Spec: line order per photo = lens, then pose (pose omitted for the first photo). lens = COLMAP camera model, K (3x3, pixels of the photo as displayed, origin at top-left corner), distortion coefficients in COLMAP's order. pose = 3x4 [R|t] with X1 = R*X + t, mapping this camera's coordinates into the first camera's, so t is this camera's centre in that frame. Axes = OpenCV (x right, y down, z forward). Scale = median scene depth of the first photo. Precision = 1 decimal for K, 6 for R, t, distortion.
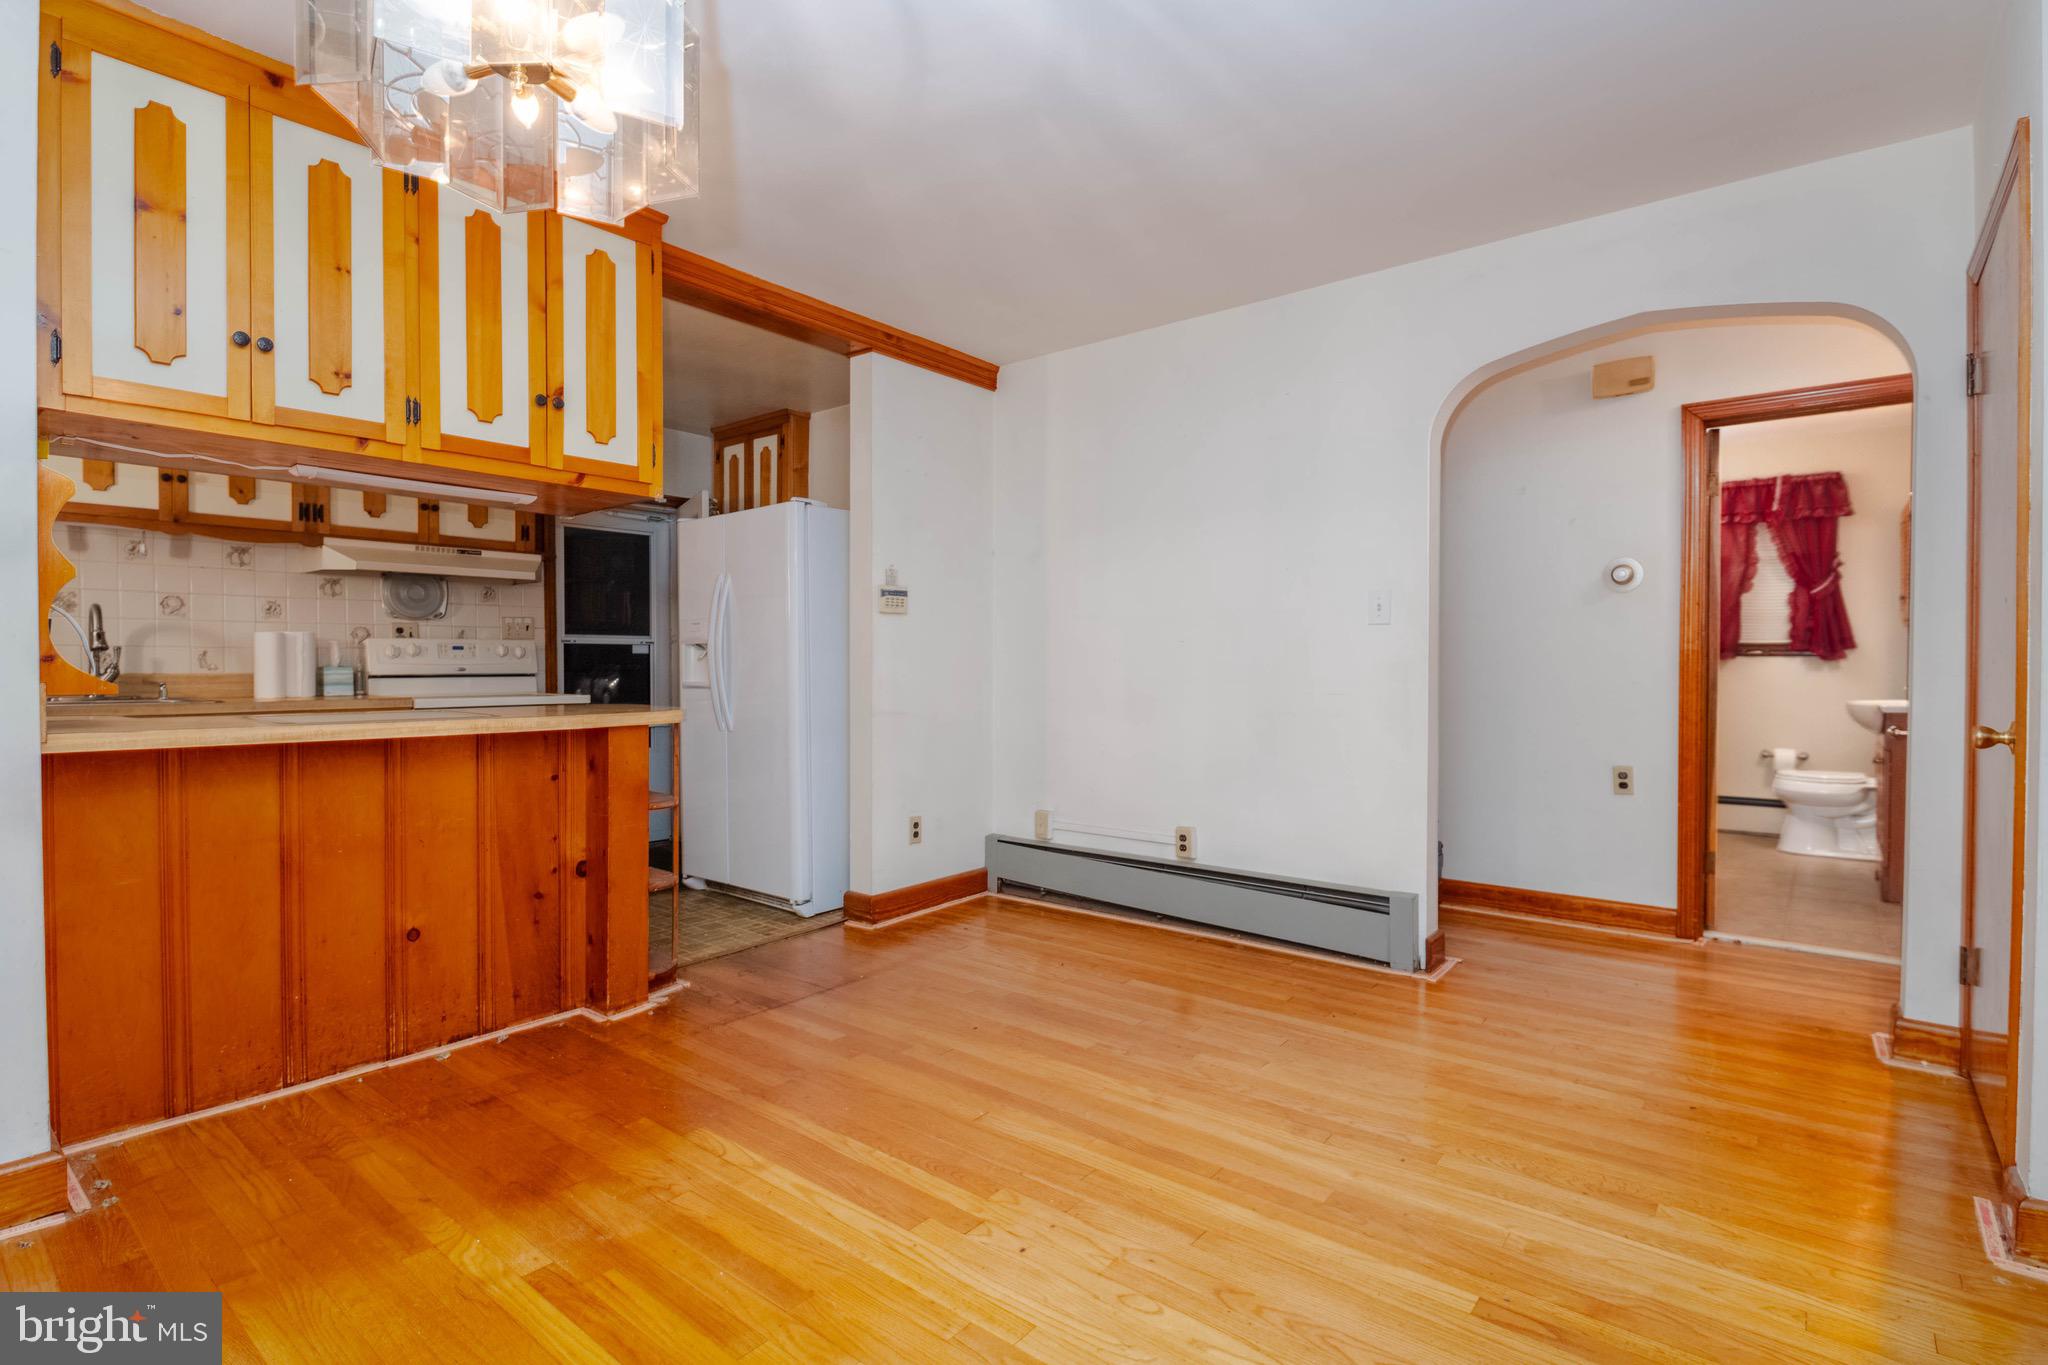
lens RADIAL K [[1008.3, 0, 1043.9], [0, 1008.3, 681.3], [0, 0, 1]] dist [0.000433, -0.008233]
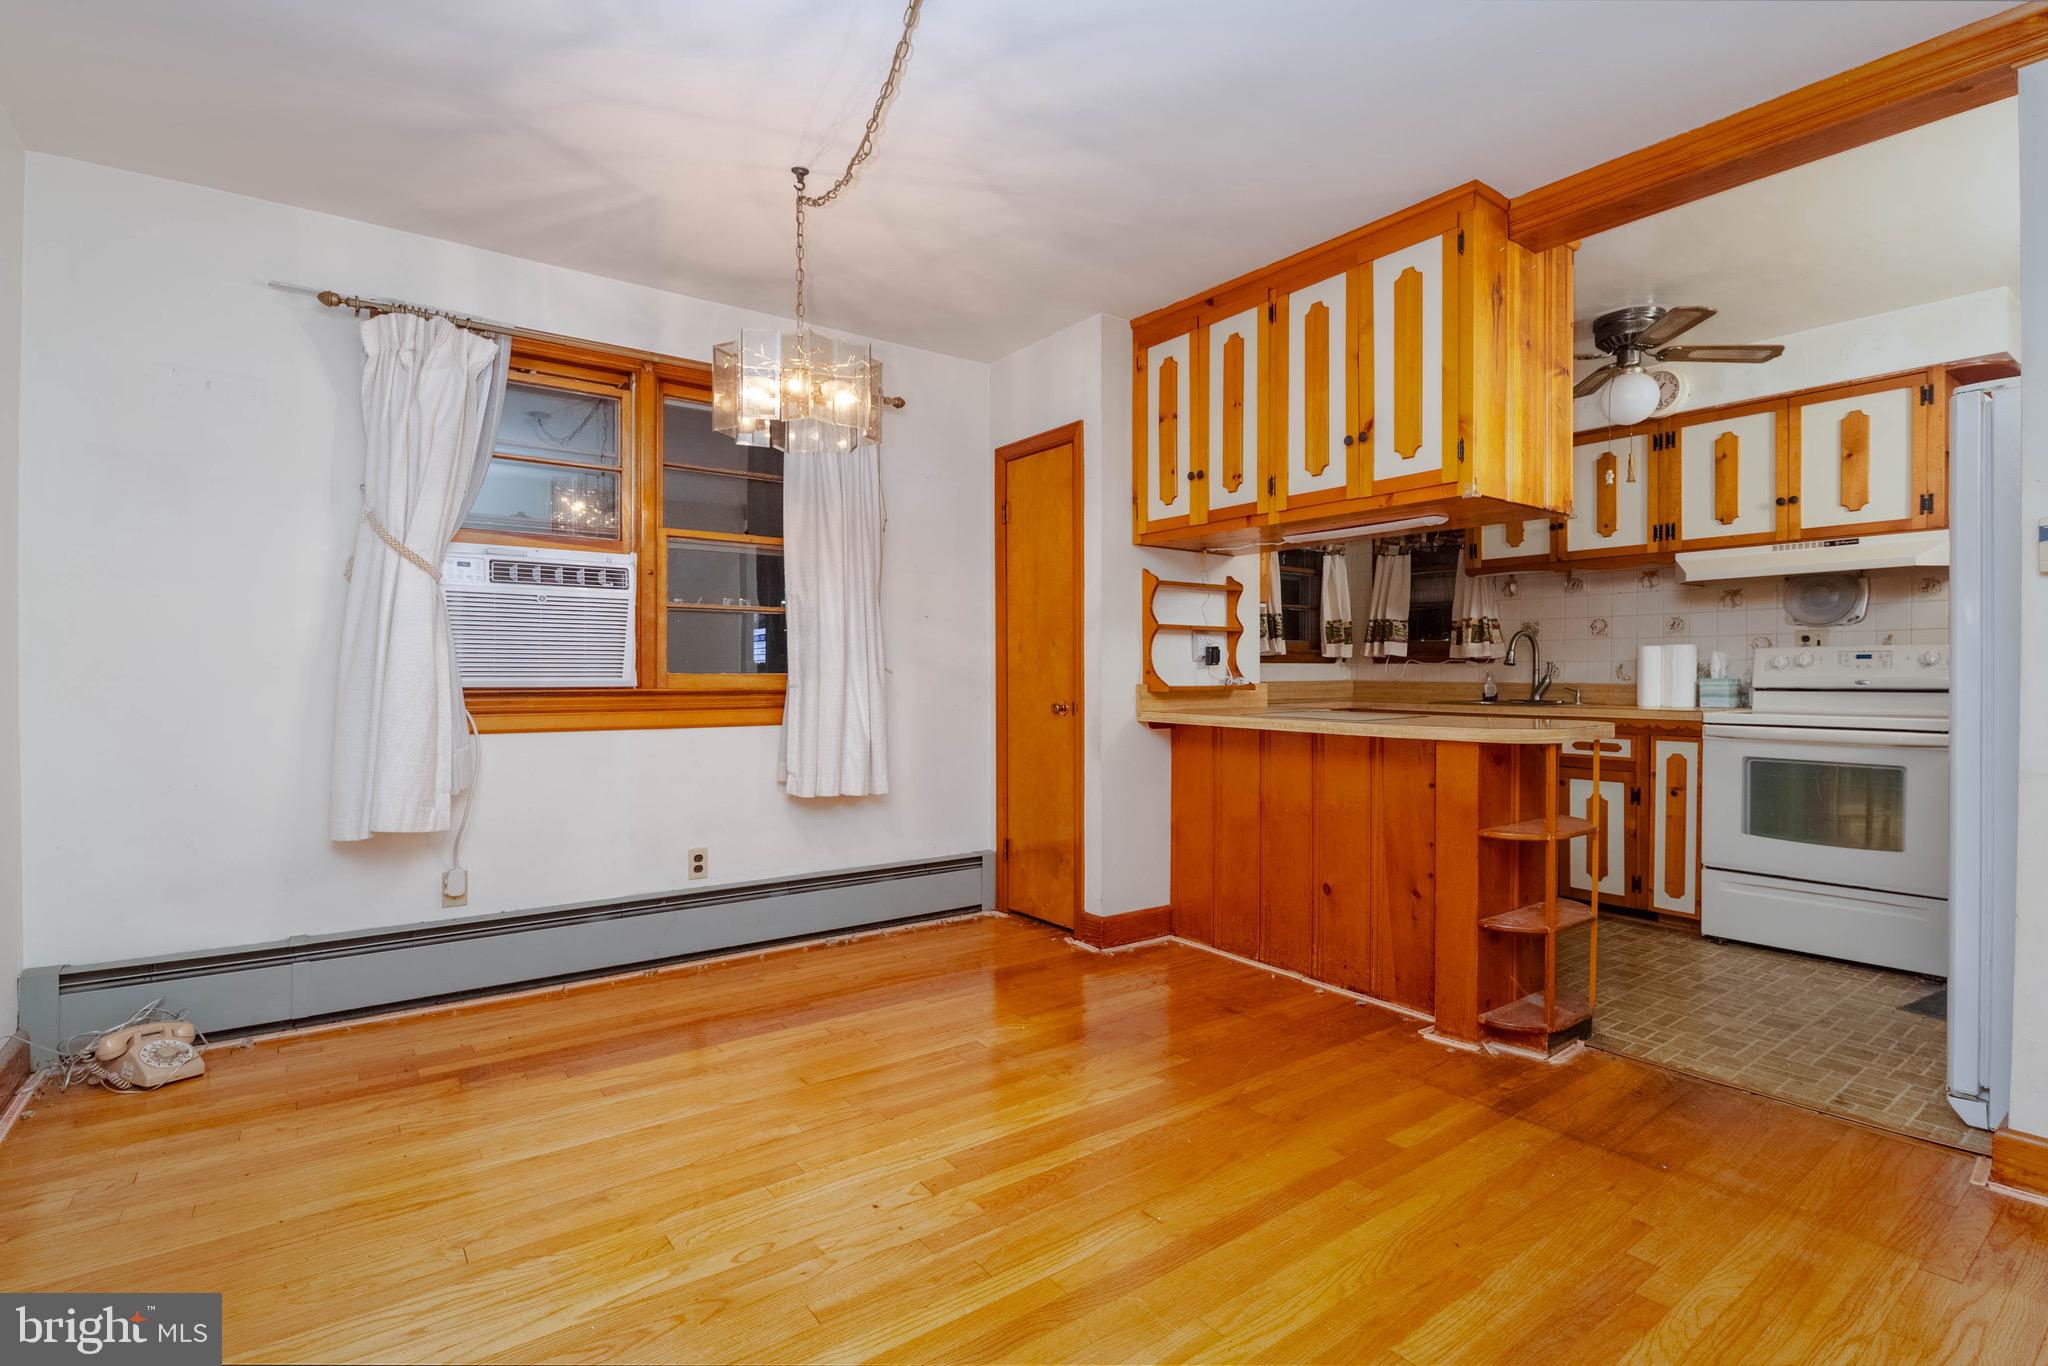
lens RADIAL K [[927.9, 0, 1010.3], [0, 927.9, 678.0], [0, 0, 1]] dist [0.000803, -0.007352]
pose [[-0.266458, 0.002321, -0.963844, 0.574762], [-0.018378, 0.999803, 0.007488, -0.014051], [0.963671, 0.019709, -0.266363, 0.880151]]
